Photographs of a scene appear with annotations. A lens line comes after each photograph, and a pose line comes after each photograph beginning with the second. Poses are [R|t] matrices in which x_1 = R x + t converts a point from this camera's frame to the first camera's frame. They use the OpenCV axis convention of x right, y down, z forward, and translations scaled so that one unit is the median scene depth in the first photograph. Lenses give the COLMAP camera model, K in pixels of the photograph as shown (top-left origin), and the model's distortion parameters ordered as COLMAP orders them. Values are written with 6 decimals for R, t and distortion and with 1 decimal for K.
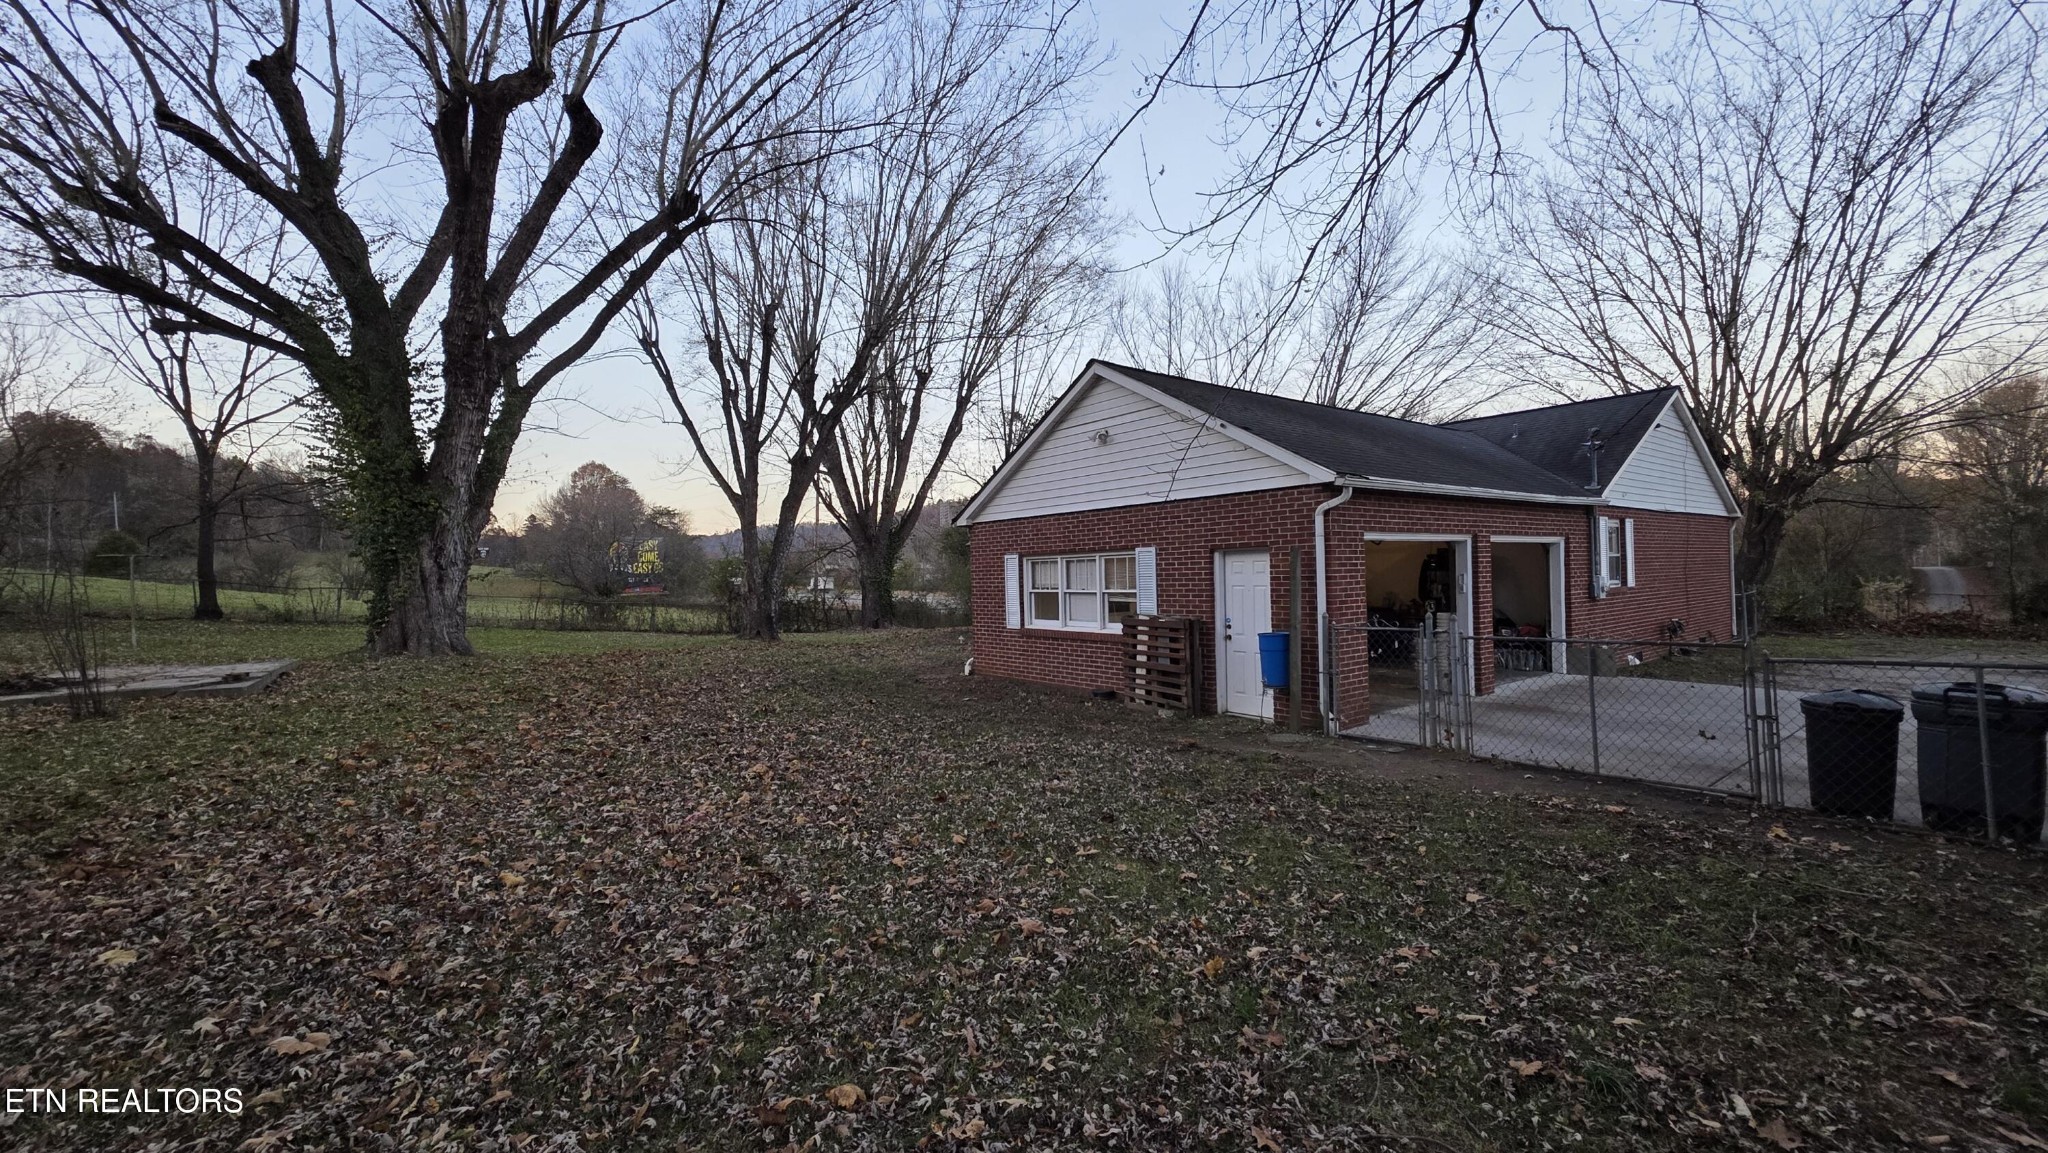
lens RADIAL K [[819.9, 0, 1025.5], [0, 819.9, 565.4], [0, 0, 1]] dist [0.003978, -0.001443]
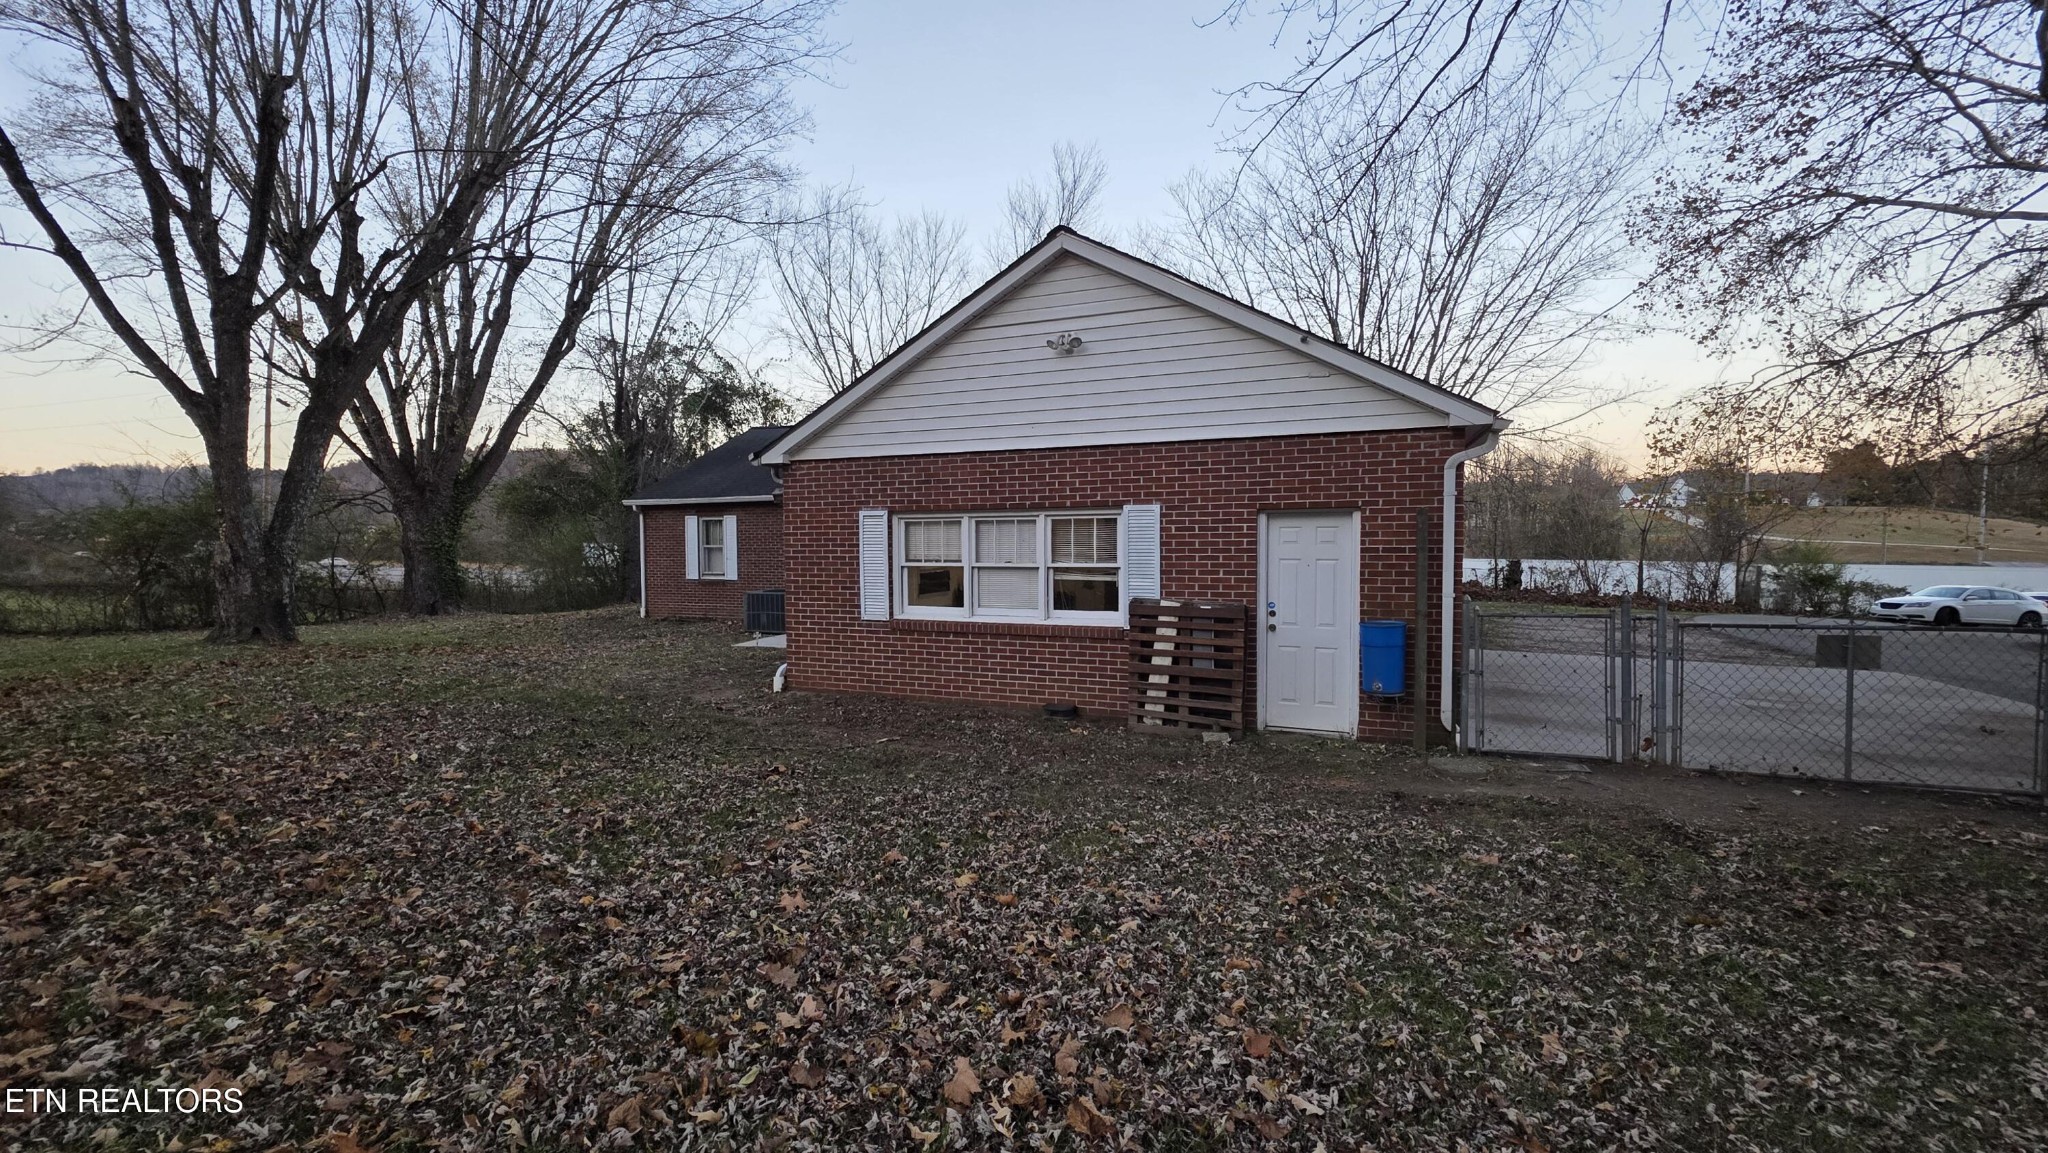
lens RADIAL K [[819.9, 0, 1019.1], [0, 819.9, 572.0], [0, 0, 1]] dist [0.003978, -0.001443]
pose [[0.862335, 0.003378, 0.506328, -0.275785], [-0.022759, 0.999226, 0.032095, 0.014699], [-0.505827, -0.039200, 0.861744, 0.393079]]
